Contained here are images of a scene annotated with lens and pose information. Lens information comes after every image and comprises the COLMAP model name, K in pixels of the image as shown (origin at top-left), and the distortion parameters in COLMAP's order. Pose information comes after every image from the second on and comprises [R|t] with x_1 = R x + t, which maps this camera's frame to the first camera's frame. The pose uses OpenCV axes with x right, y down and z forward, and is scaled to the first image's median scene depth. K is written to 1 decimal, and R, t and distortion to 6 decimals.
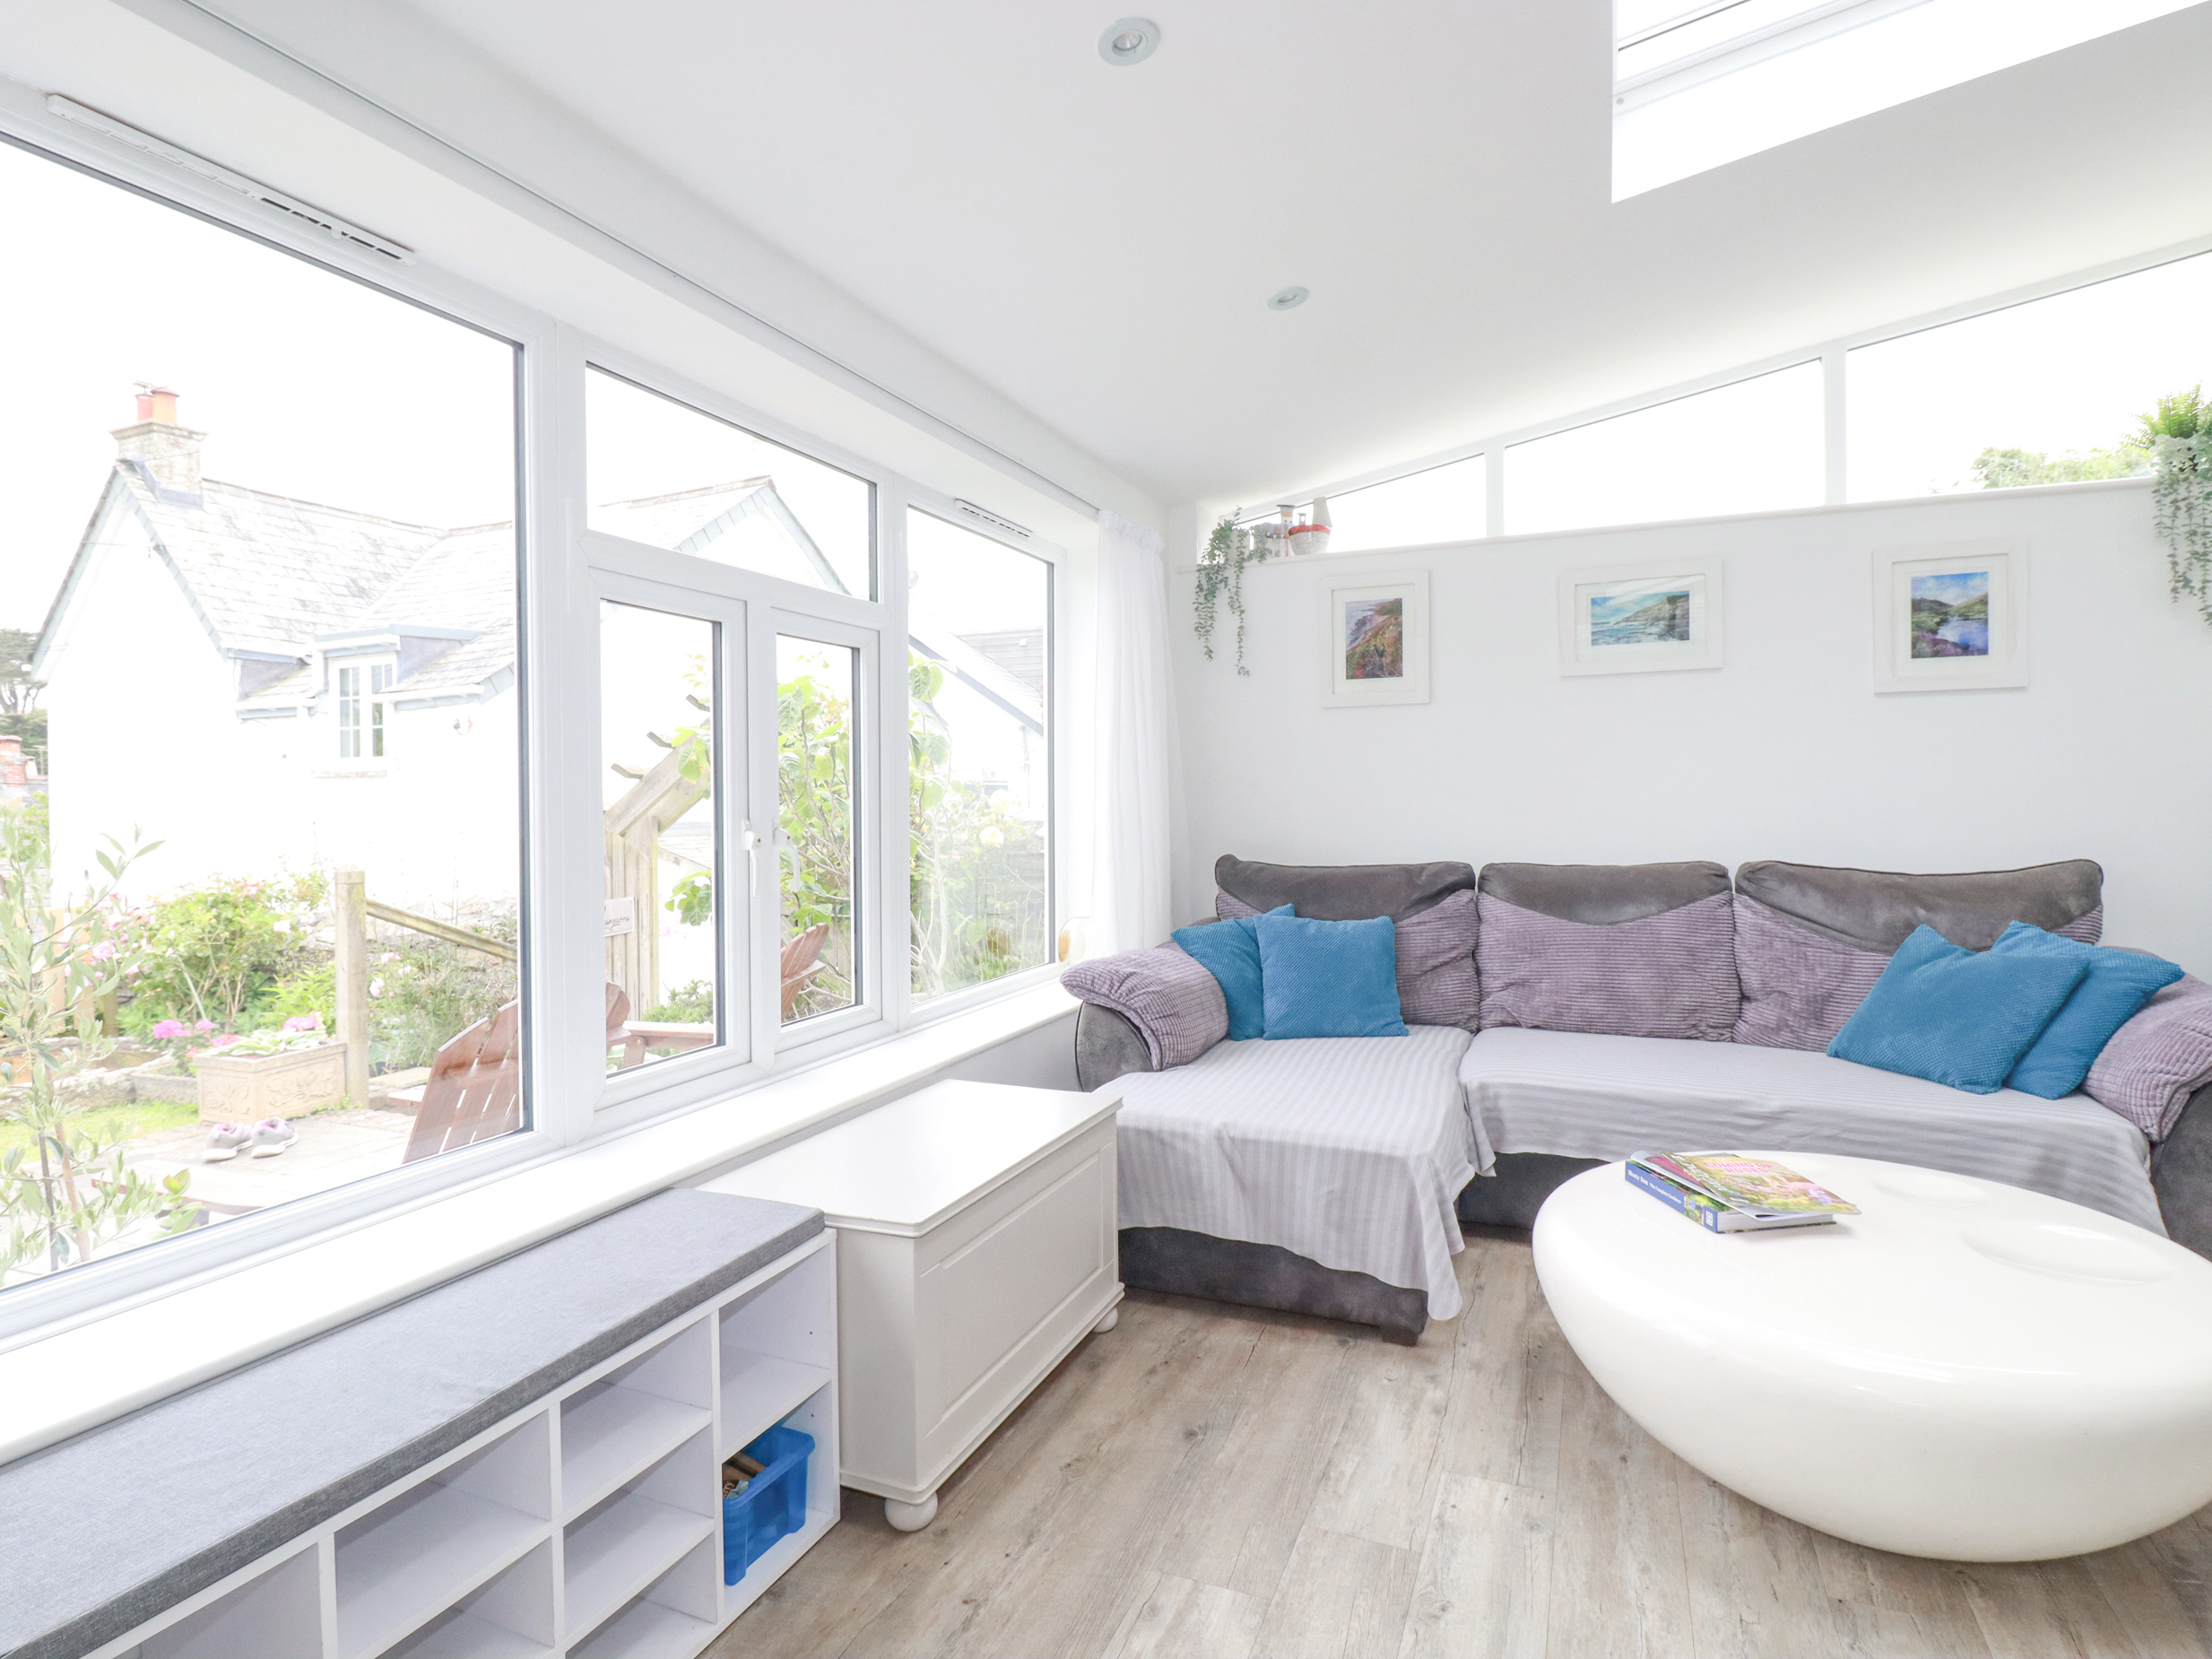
lens RADIAL K [[1153.7, 0, 1109.1], [0, 1153.7, 816.2], [0, 0, 1]] dist [0.005510, -0.017259]
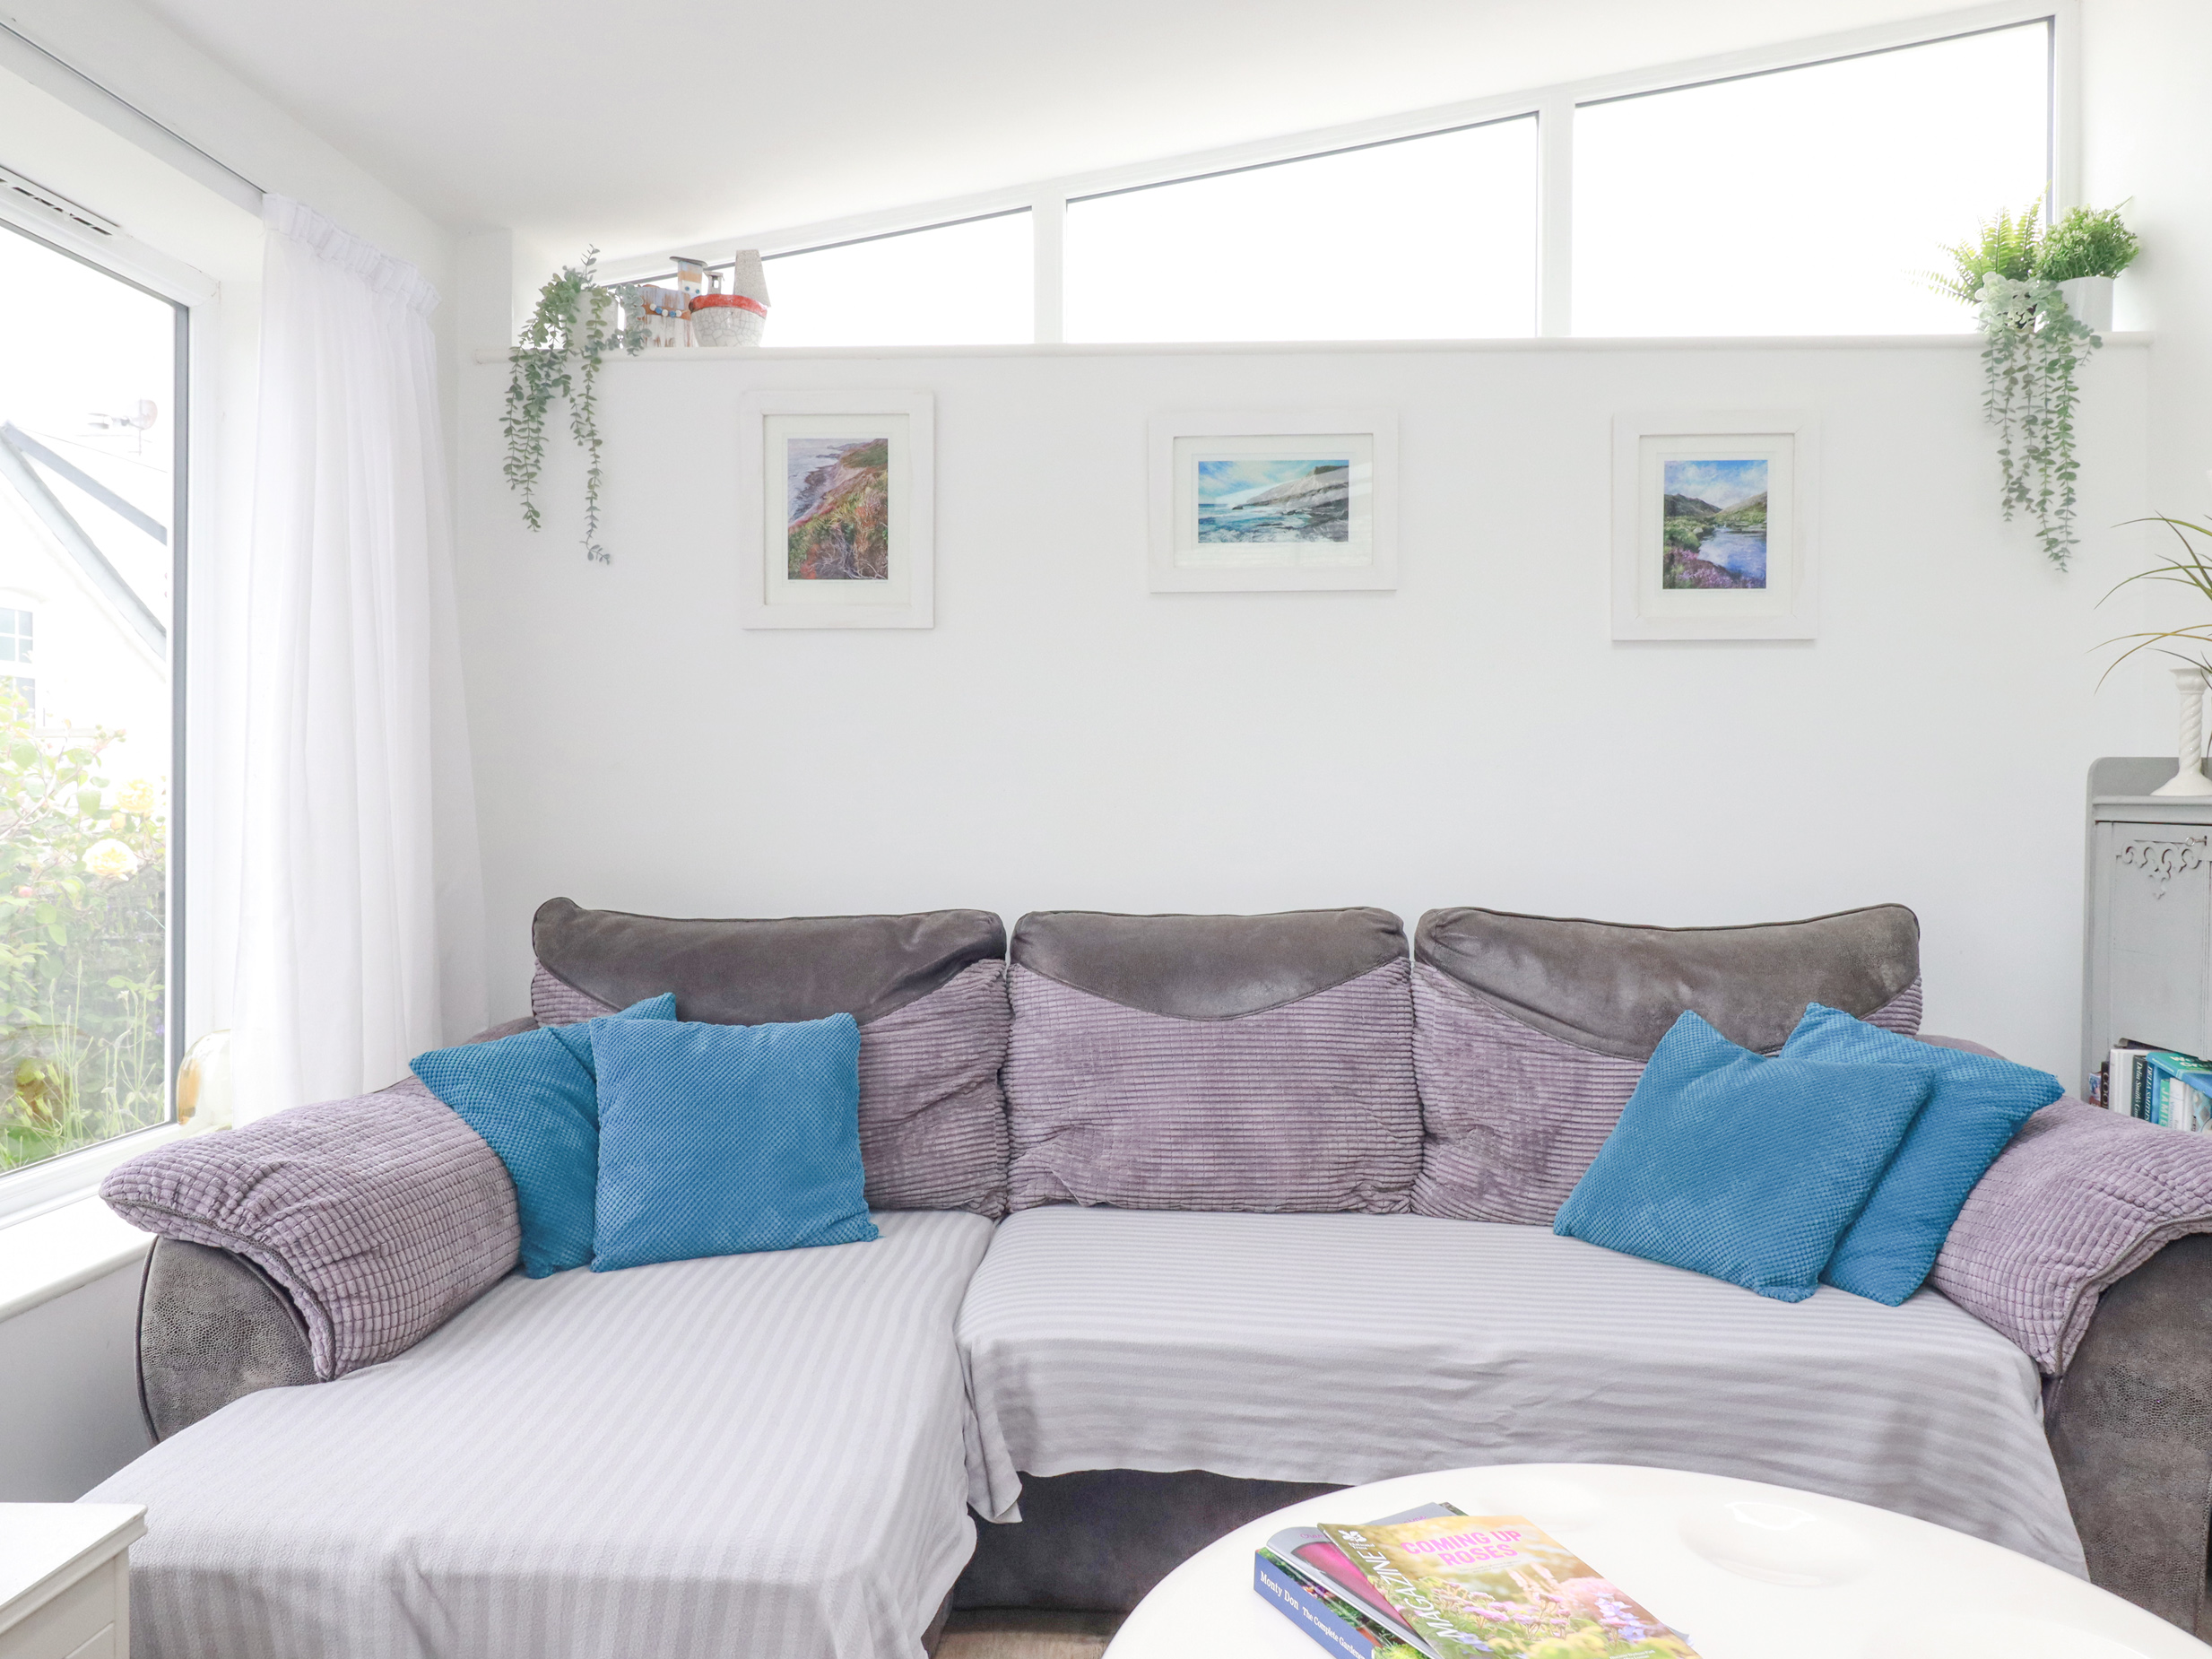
lens RADIAL K [[1507.7, 0, 1106.0], [0, 1507.7, 829.5], [0, 0, 1]] dist [0.022195, -0.000807]
pose [[0.943676, 0.006526, 0.330806, 0.132667], [-0.009805, 0.999918, 0.008245, -0.007499], [-0.330725, -0.011025, 0.943663, 0.319565]]
